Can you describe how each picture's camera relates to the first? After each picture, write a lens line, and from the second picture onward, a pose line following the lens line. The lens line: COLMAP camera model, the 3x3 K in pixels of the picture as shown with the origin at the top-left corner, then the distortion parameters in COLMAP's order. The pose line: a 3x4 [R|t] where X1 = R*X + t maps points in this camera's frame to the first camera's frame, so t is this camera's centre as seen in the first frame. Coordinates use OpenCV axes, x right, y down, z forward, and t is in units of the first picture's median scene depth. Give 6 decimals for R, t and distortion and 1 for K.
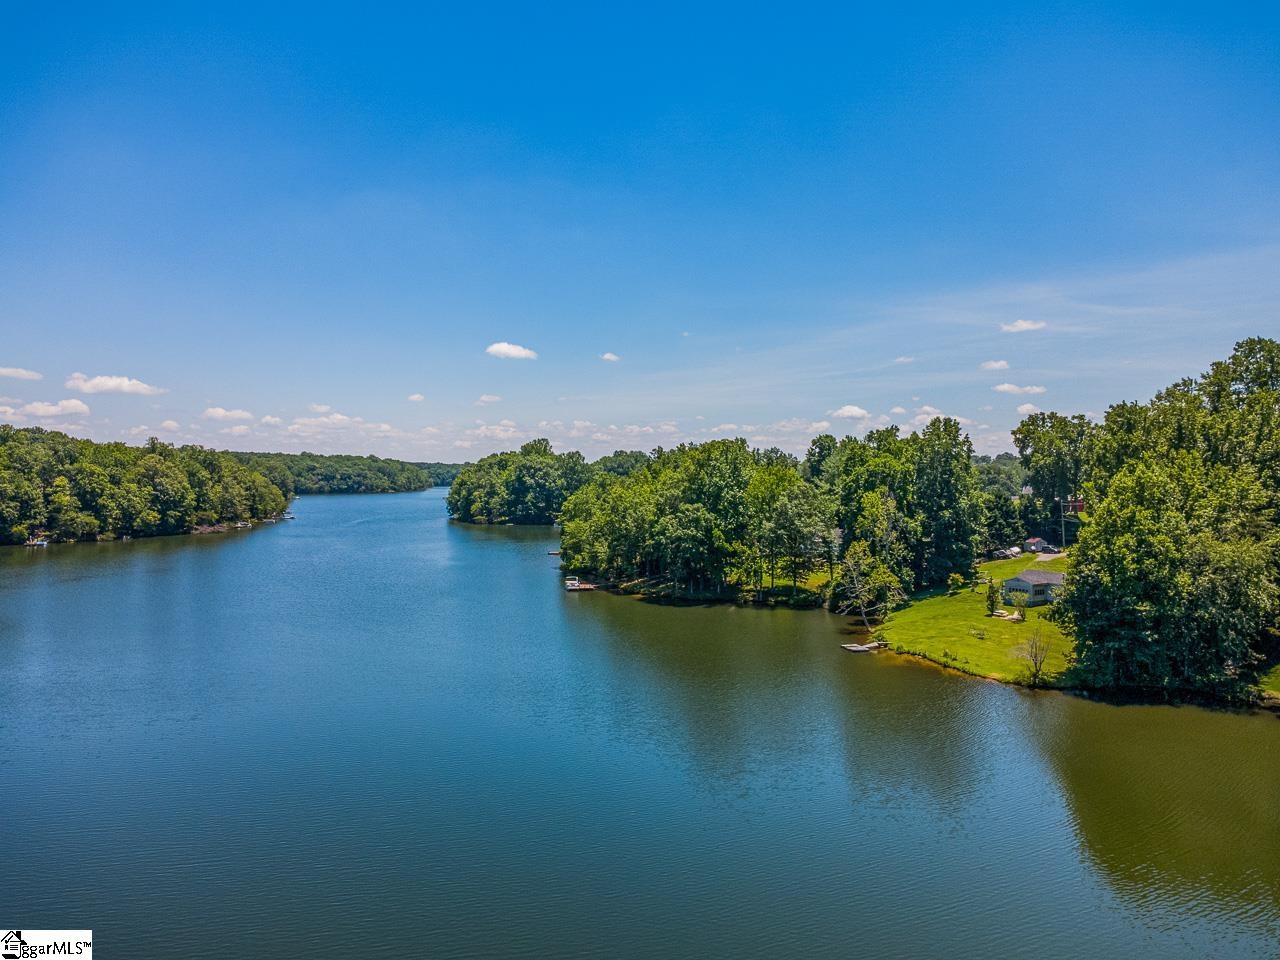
lens RADIAL K [[908.8, 0, 637.5], [0, 908.8, 475.9], [0, 0, 1]] dist [-0.003242, 0.005632]
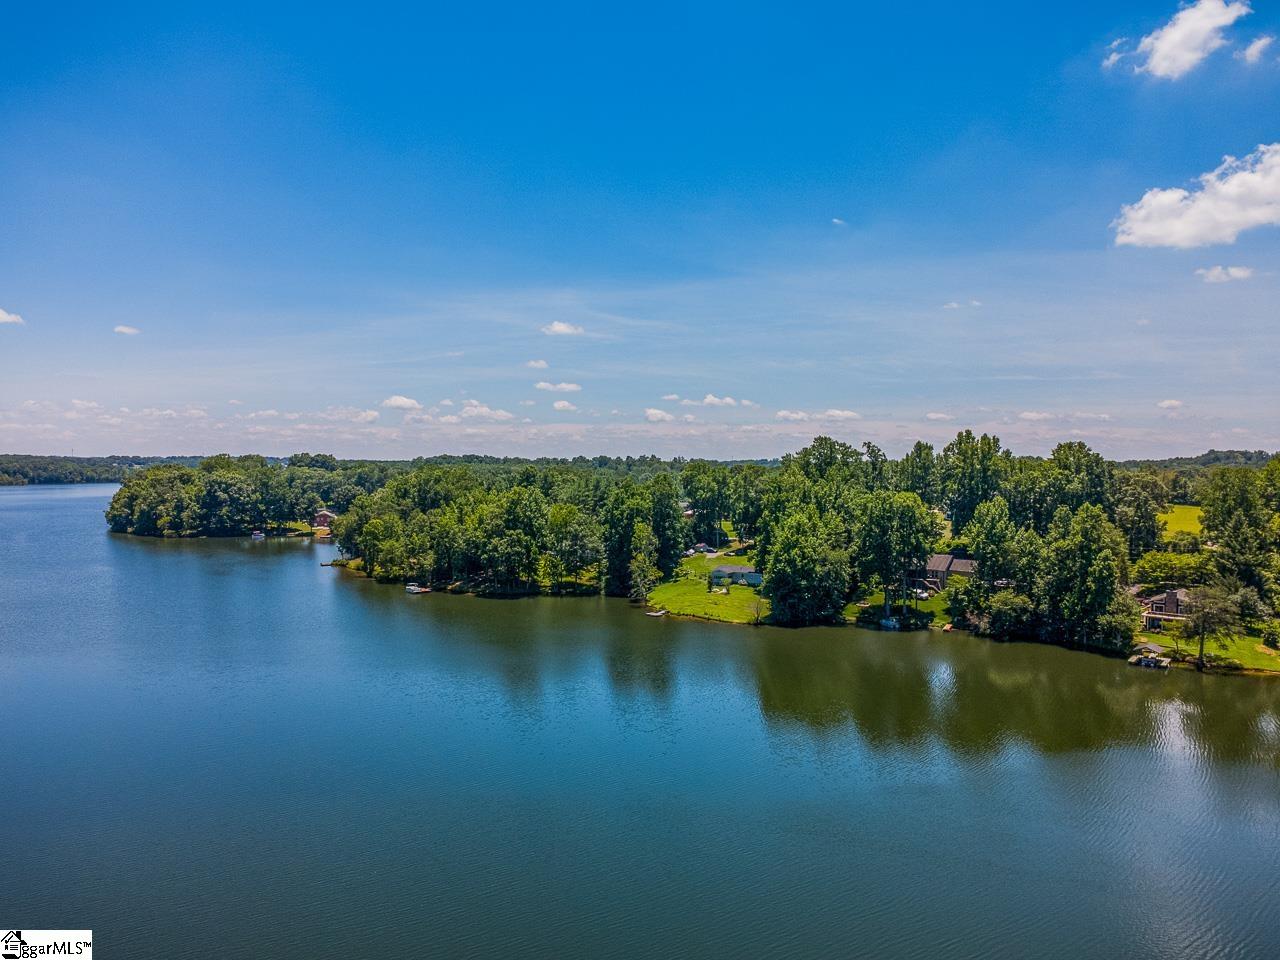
lens RADIAL K [[908.8, 0, 637.5], [0, 908.8, 475.9], [0, 0, 1]] dist [-0.003242, 0.005632]
pose [[0.881737, -0.001386, 0.471738, -0.465560], [-0.004055, 0.999936, 0.010518, -0.074624], [-0.471723, -0.011187, 0.881676, -0.410273]]
